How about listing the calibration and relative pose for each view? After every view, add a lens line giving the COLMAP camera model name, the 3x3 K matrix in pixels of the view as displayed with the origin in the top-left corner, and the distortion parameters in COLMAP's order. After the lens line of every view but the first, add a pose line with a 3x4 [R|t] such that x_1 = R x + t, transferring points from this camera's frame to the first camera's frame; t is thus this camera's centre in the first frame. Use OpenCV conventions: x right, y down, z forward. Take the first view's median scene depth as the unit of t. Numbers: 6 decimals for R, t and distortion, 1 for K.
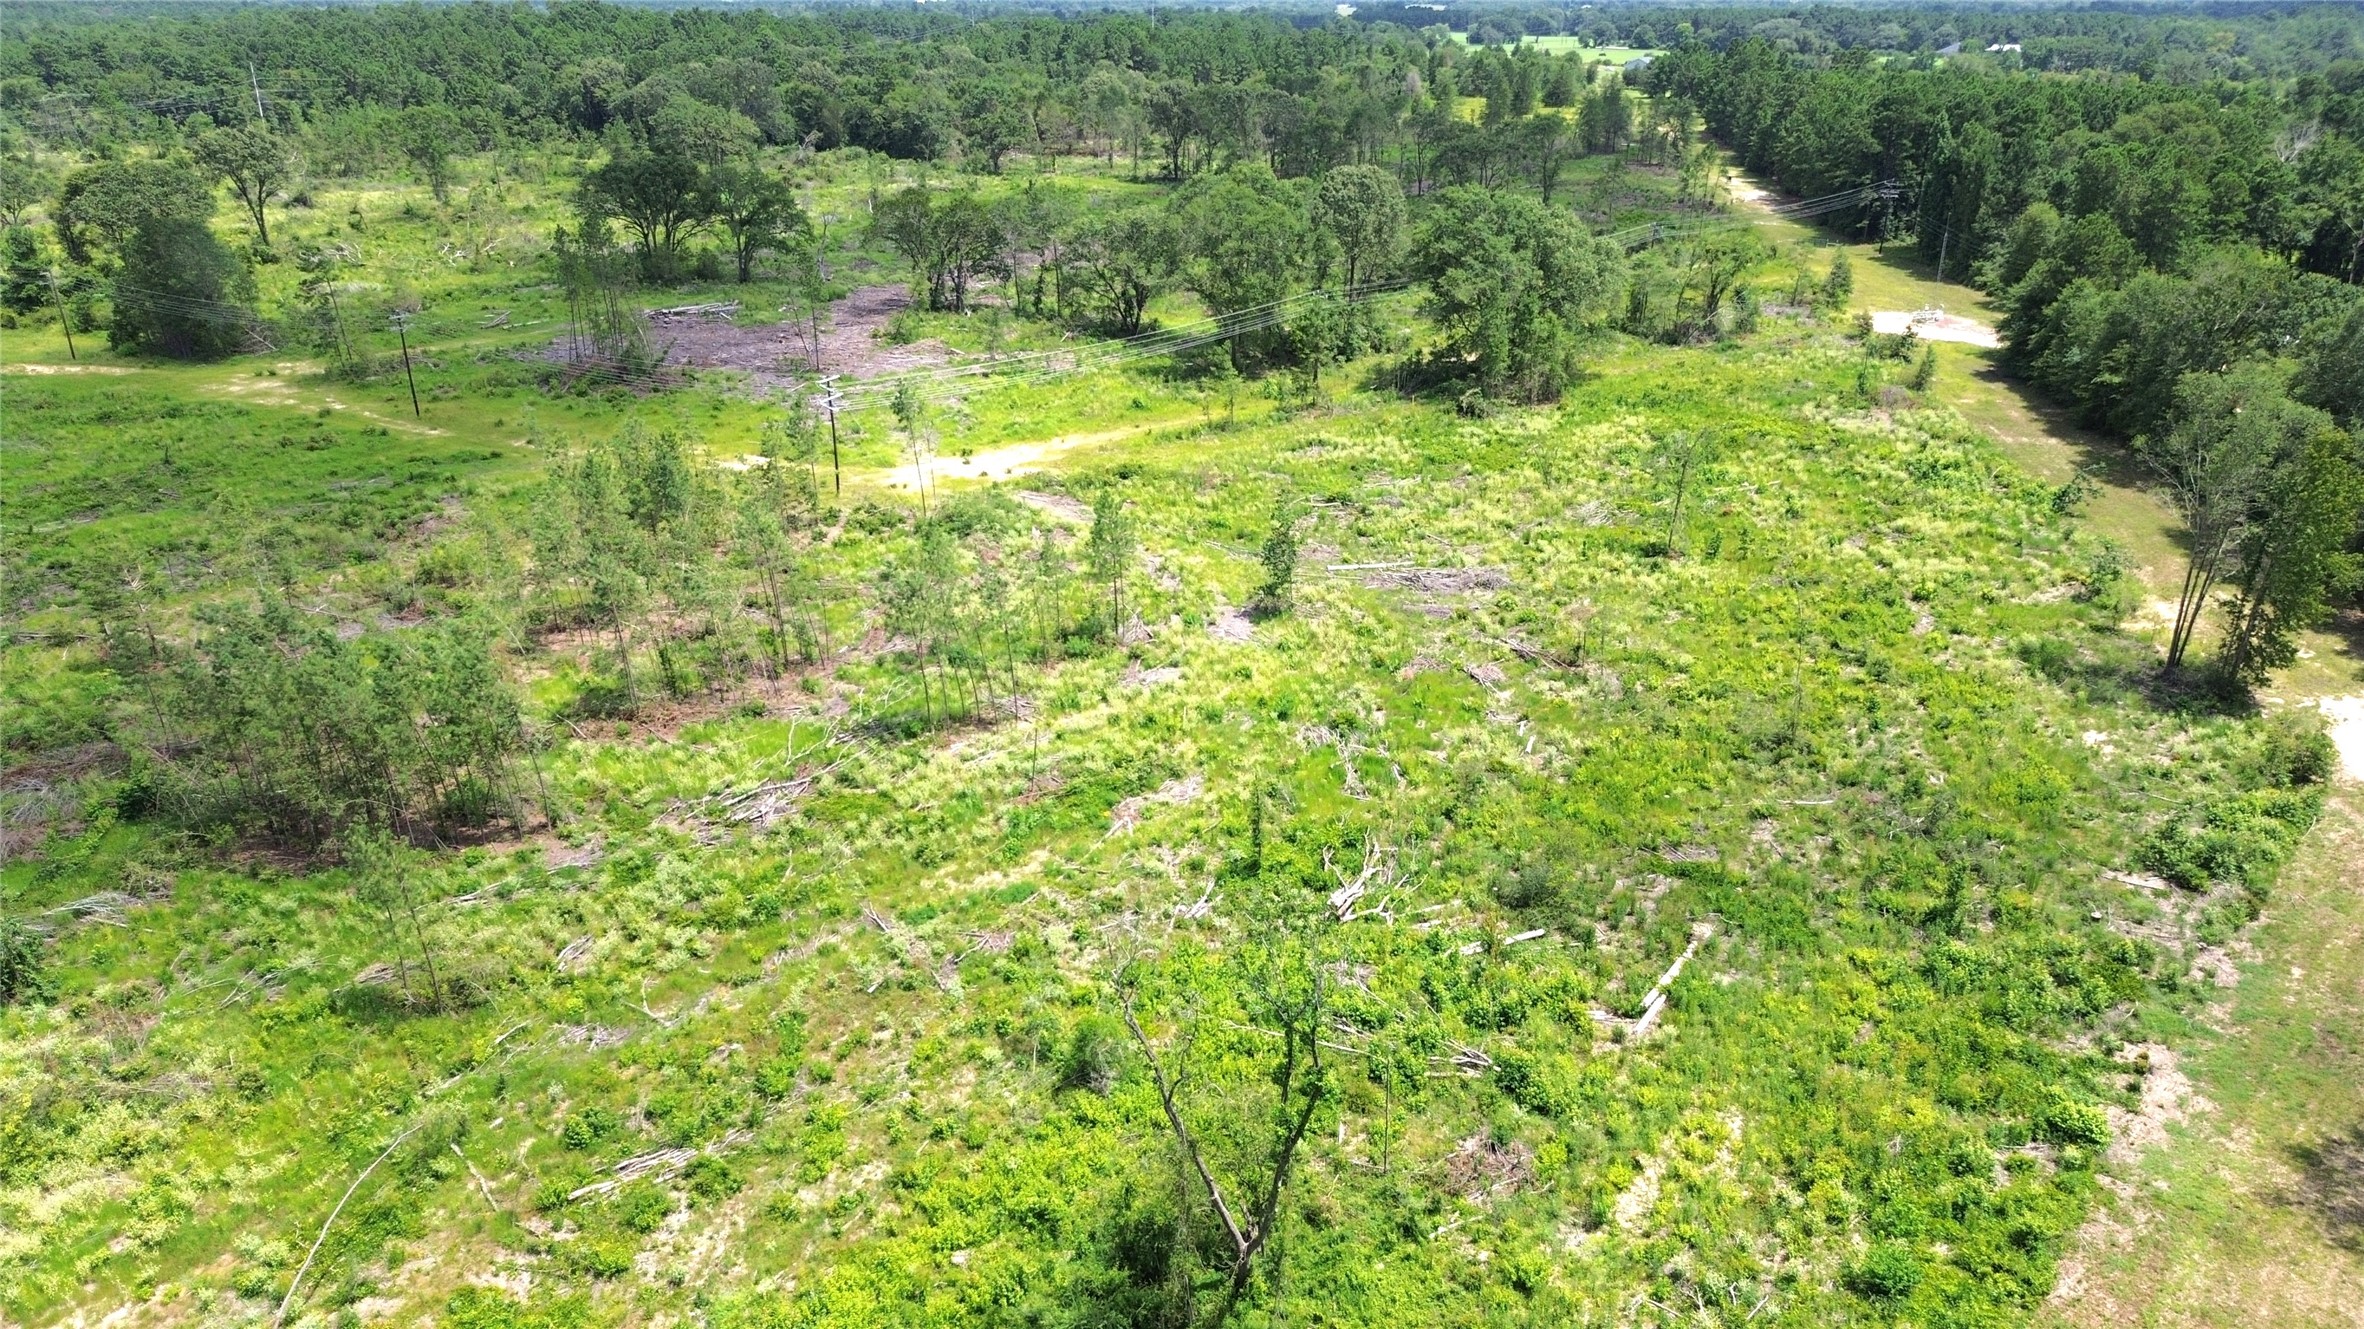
lens RADIAL K [[1680.9, 0, 1189.8], [0, 1680.9, 669.9], [0, 0, 1]] dist [0.064078, -0.064155]
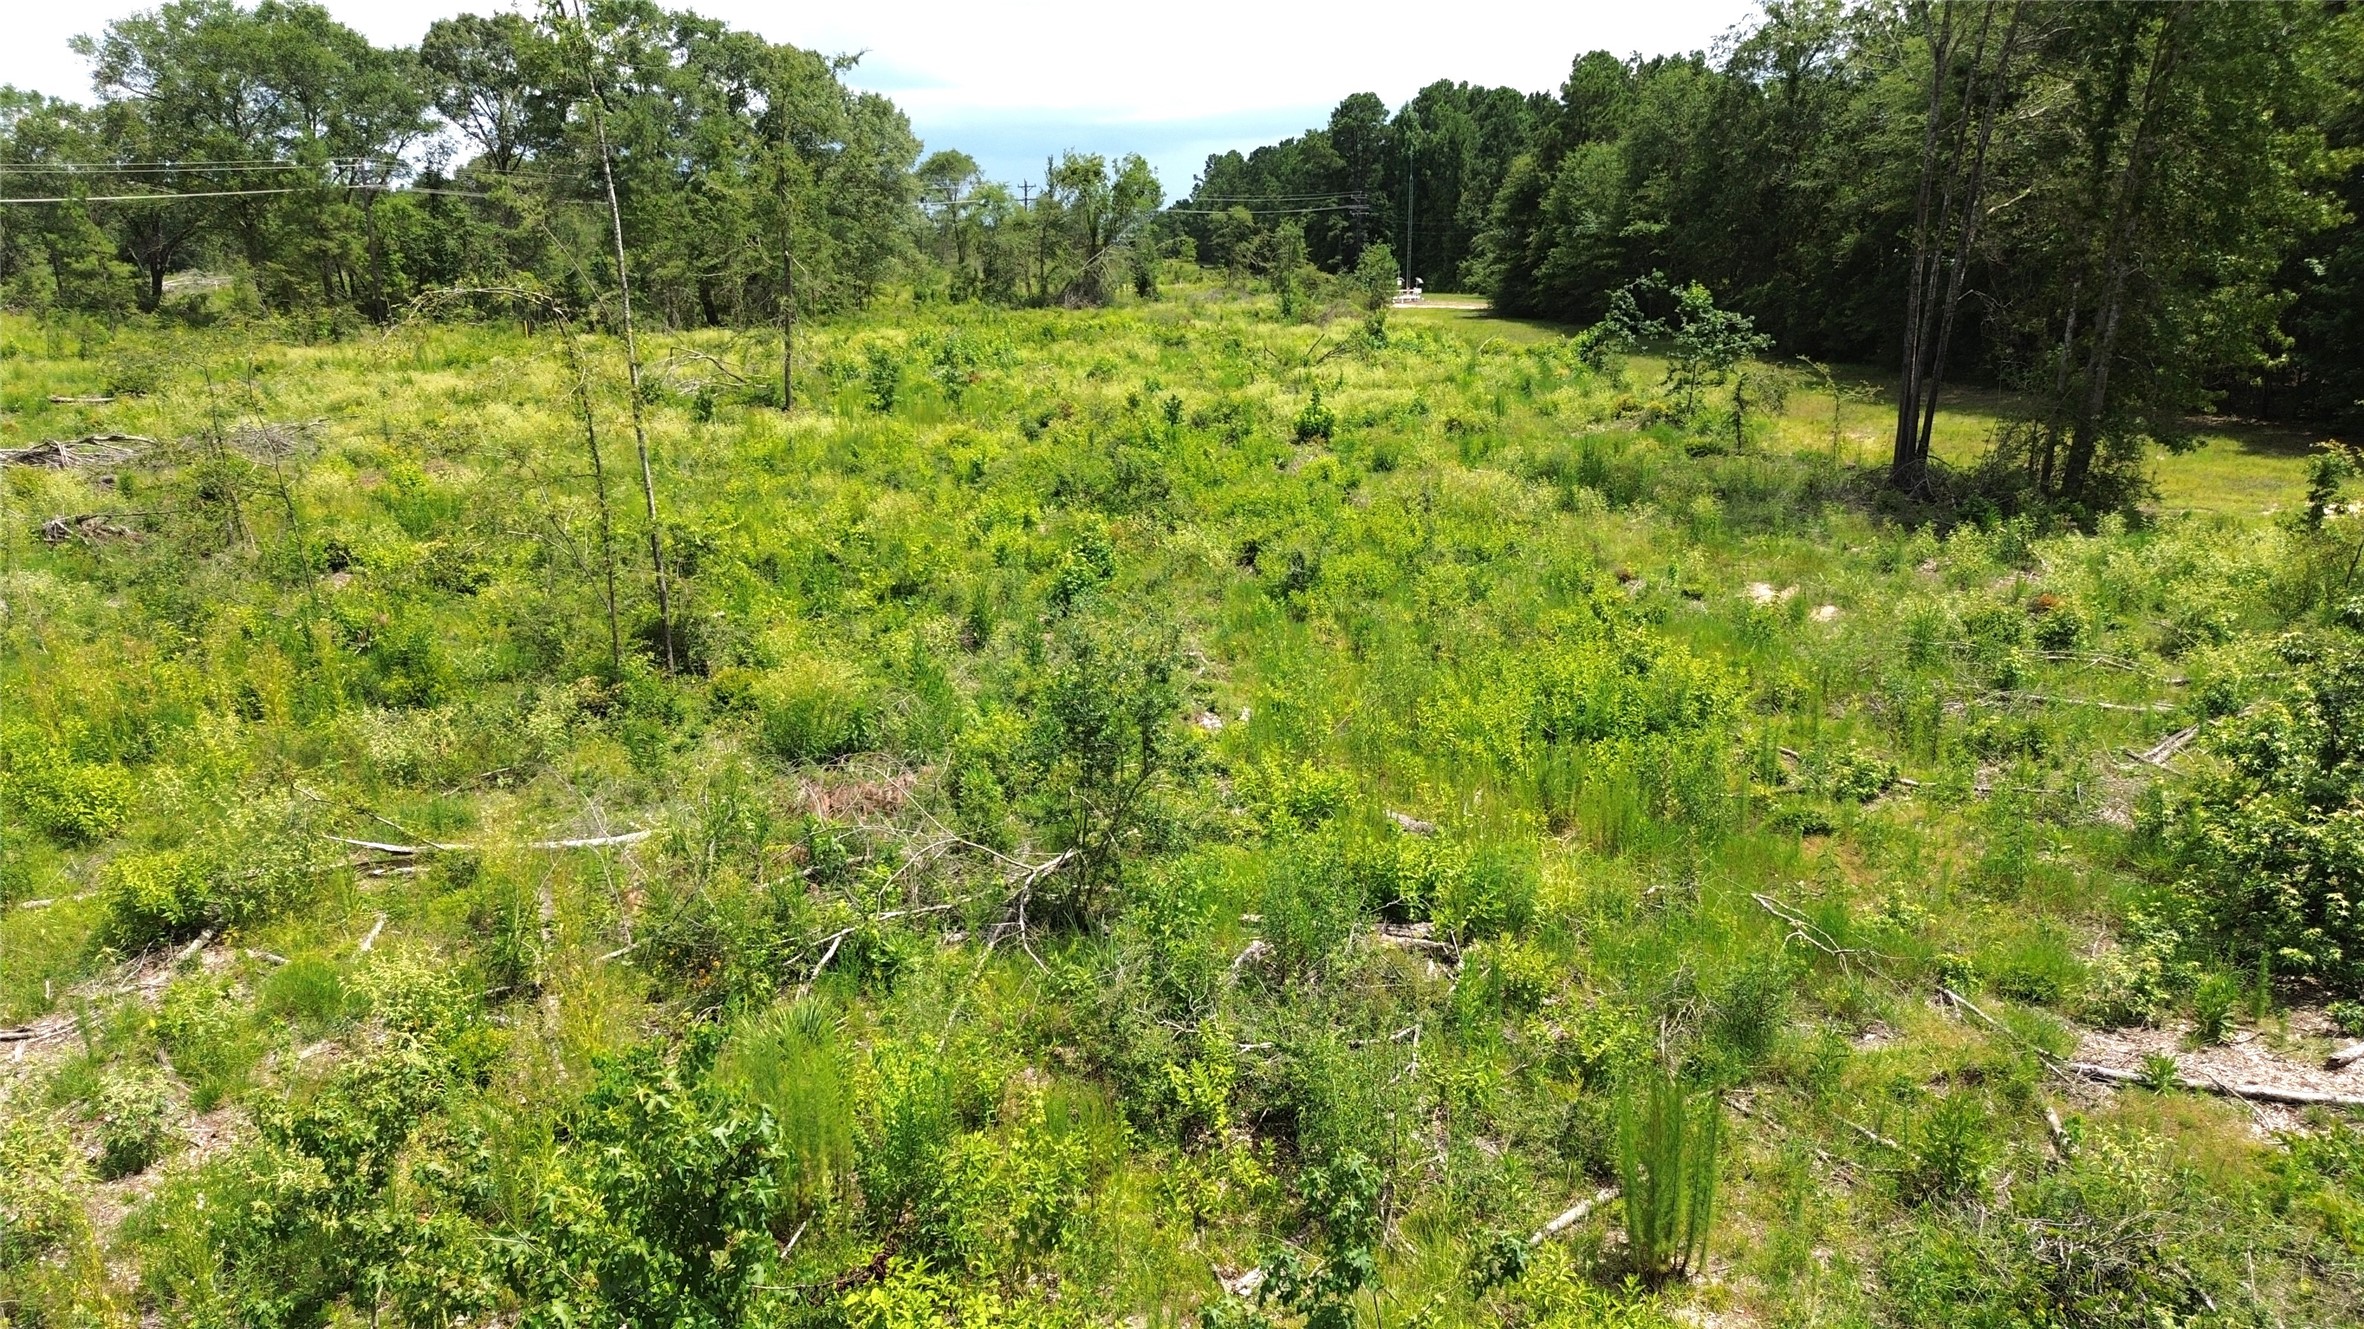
lens RADIAL K [[1688.5, 0, 1178.4], [0, 1688.5, 668.8], [0, 0, 1]] dist [0.065052, -0.071249]
pose [[0.973596, -0.055627, 0.221398, 0.233958], [0.088972, 0.985627, -0.143609, 0.055278], [-0.210228, 0.159516, 0.964551, 0.473937]]
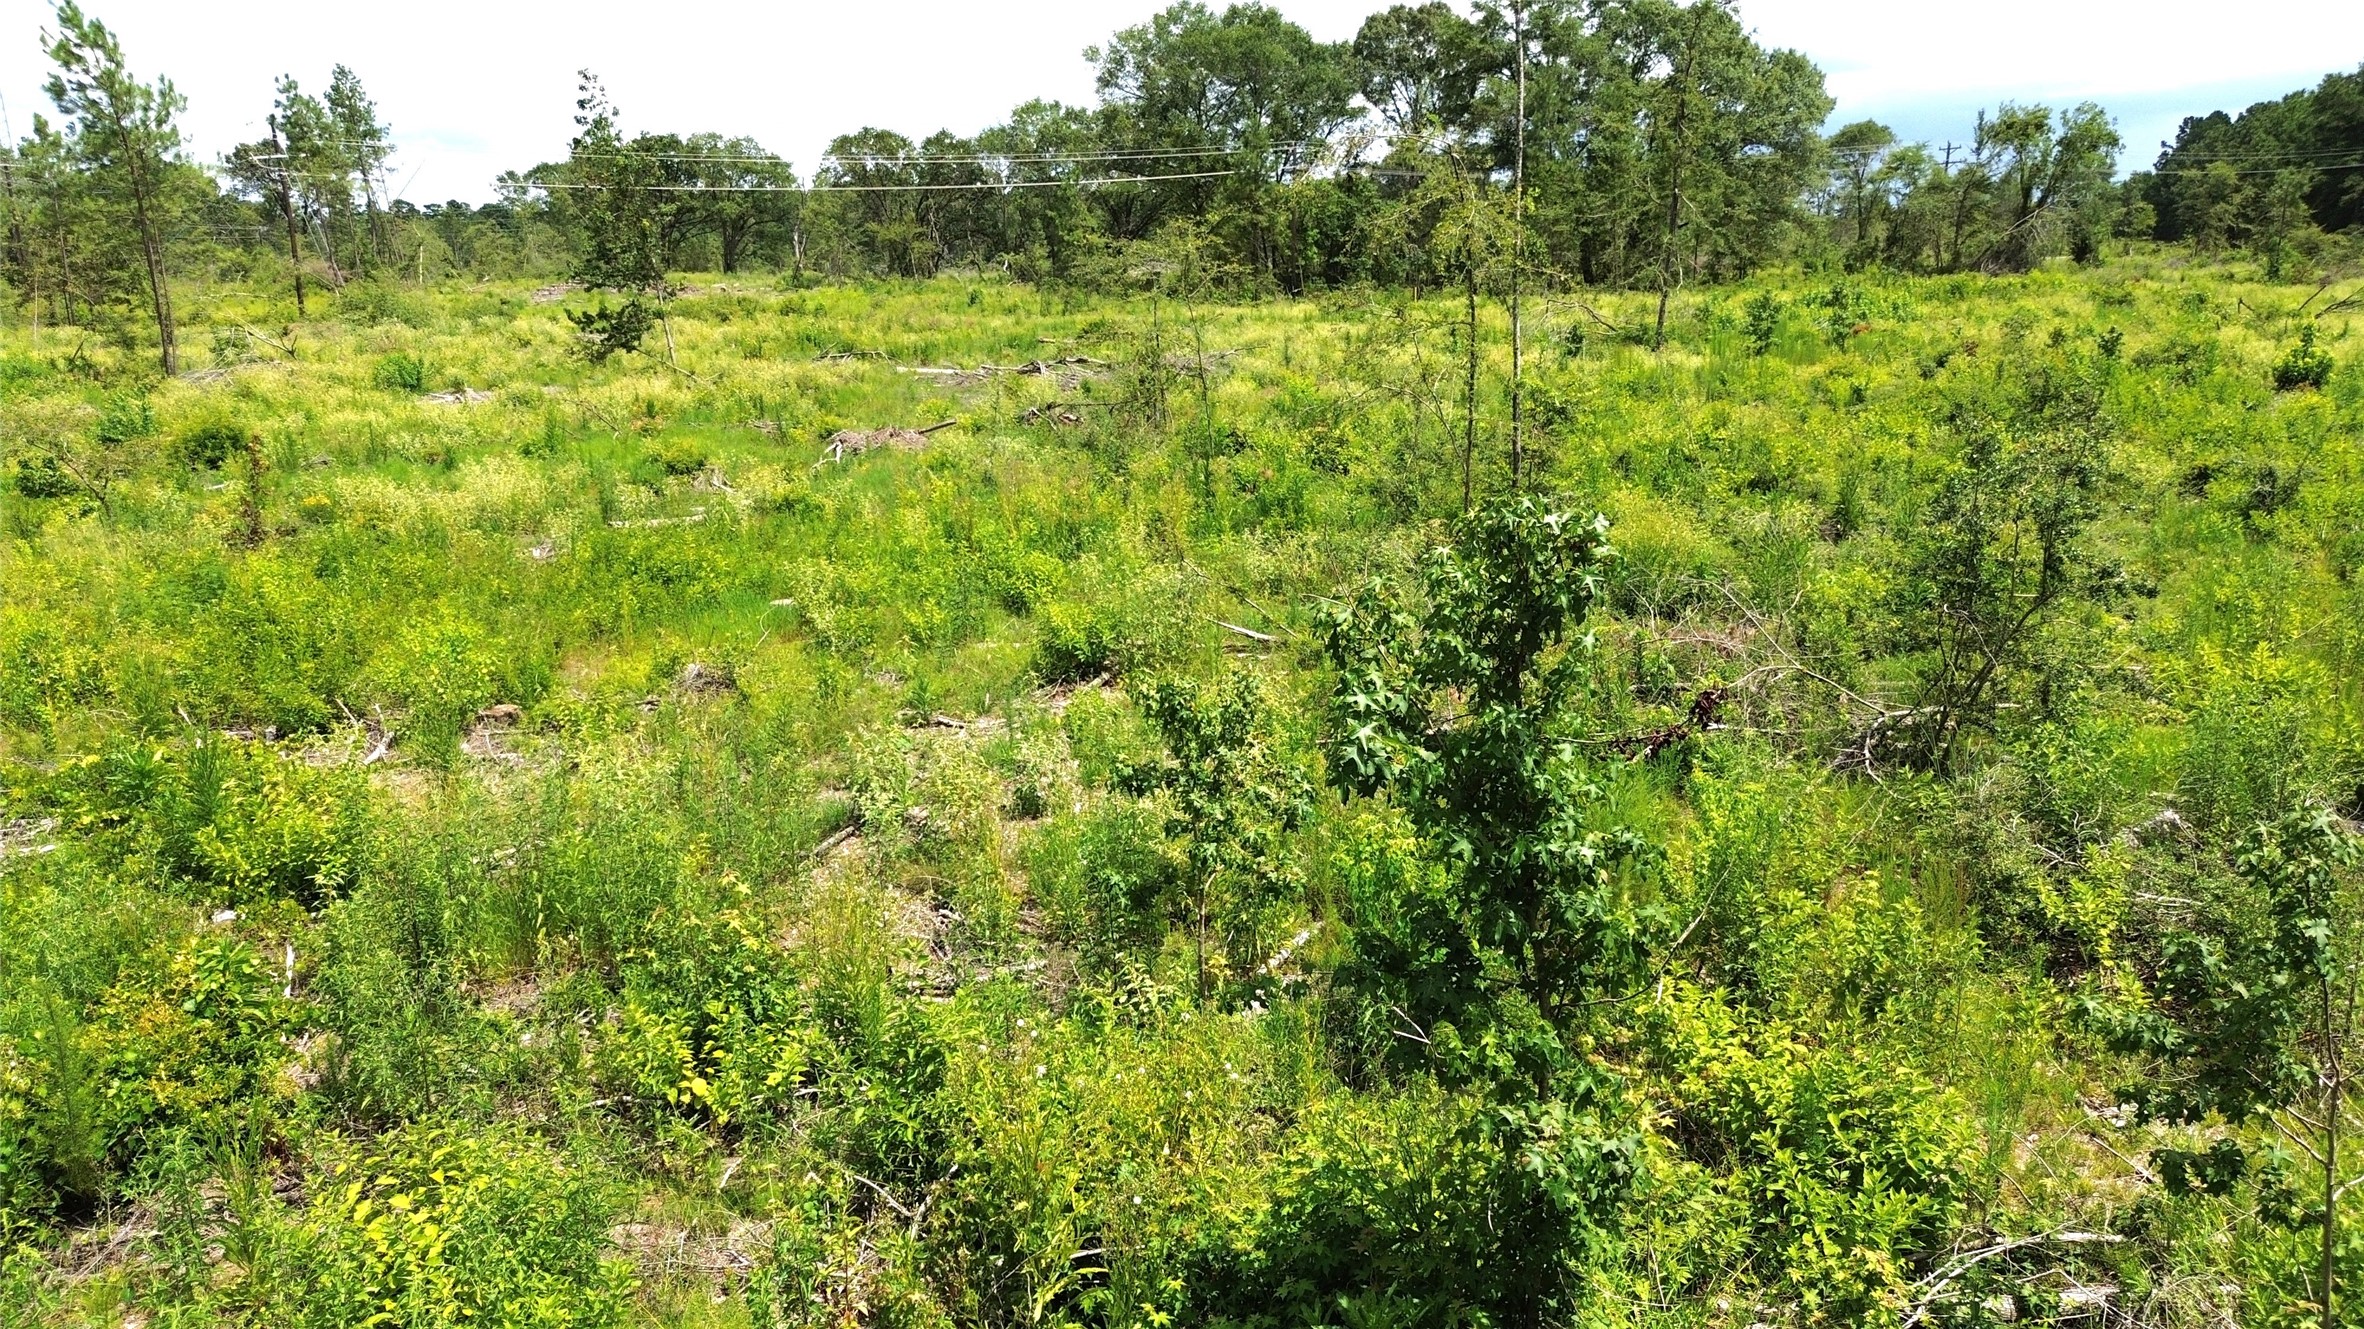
lens RADIAL K [[1673.6, 0, 1165.1], [0, 1673.6, 658.6], [0, 0, 1]] dist [0.067633, -0.068275]
pose [[0.962876, 0.052775, -0.264734, 0.233815], [-0.092564, 0.985794, -0.140147, 0.062187], [0.253577, 0.159449, 0.954083, 0.476515]]
